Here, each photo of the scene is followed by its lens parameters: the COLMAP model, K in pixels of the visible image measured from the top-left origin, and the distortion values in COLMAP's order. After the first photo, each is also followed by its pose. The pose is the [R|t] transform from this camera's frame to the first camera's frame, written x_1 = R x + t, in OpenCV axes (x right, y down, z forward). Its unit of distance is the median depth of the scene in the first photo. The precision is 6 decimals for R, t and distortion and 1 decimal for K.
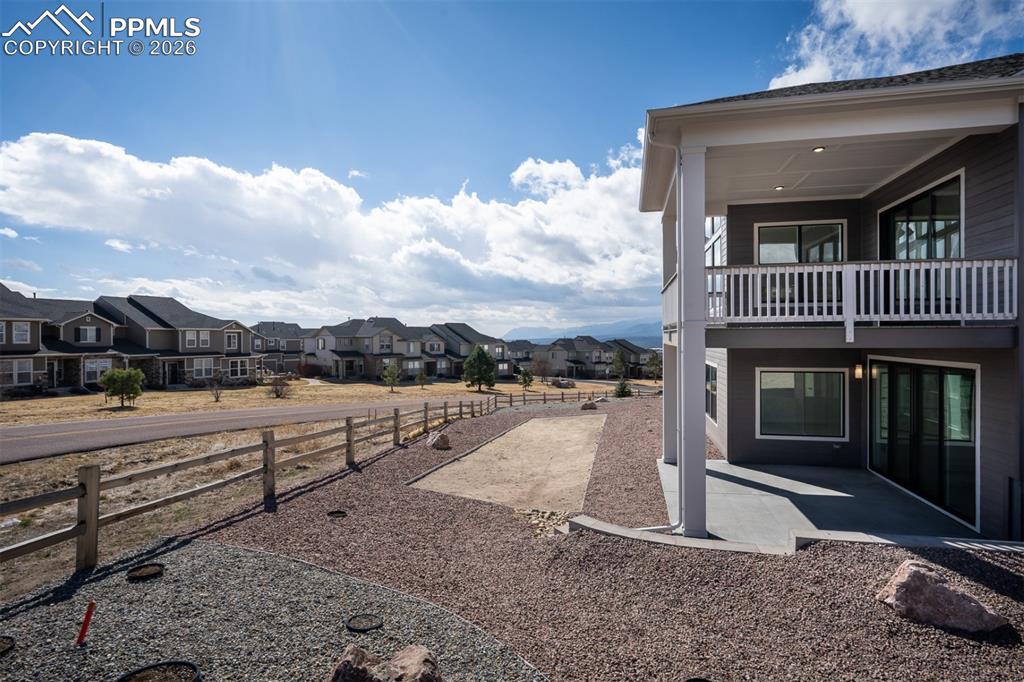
lens RADIAL K [[523.0, 0, 512.0], [0, 523.0, 341.0], [0, 0, 1]] dist [-0.001625, 0.000023]
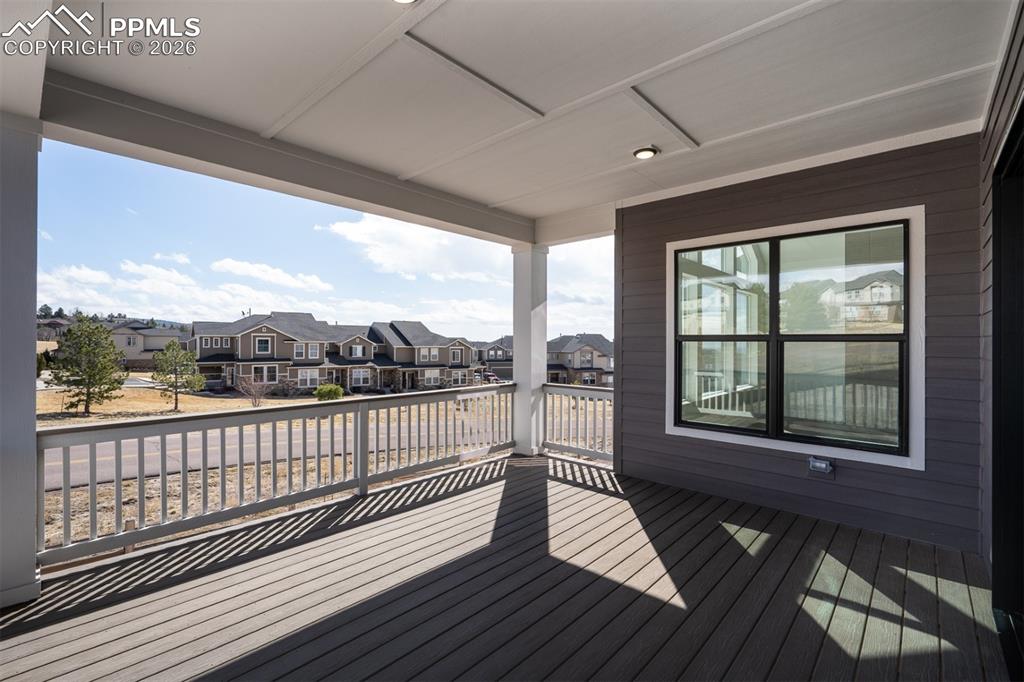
lens RADIAL K [[450.6, 0, 512.0], [0, 450.6, 341.0], [0, 0, 1]] dist [0.000235, 0.000038]
pose [[0.854643, 0.009356, -0.519131, 0.149975], [-0.011920, 0.999928, -0.001602, -0.038418], [0.519079, 0.007558, 0.854693, 0.165937]]
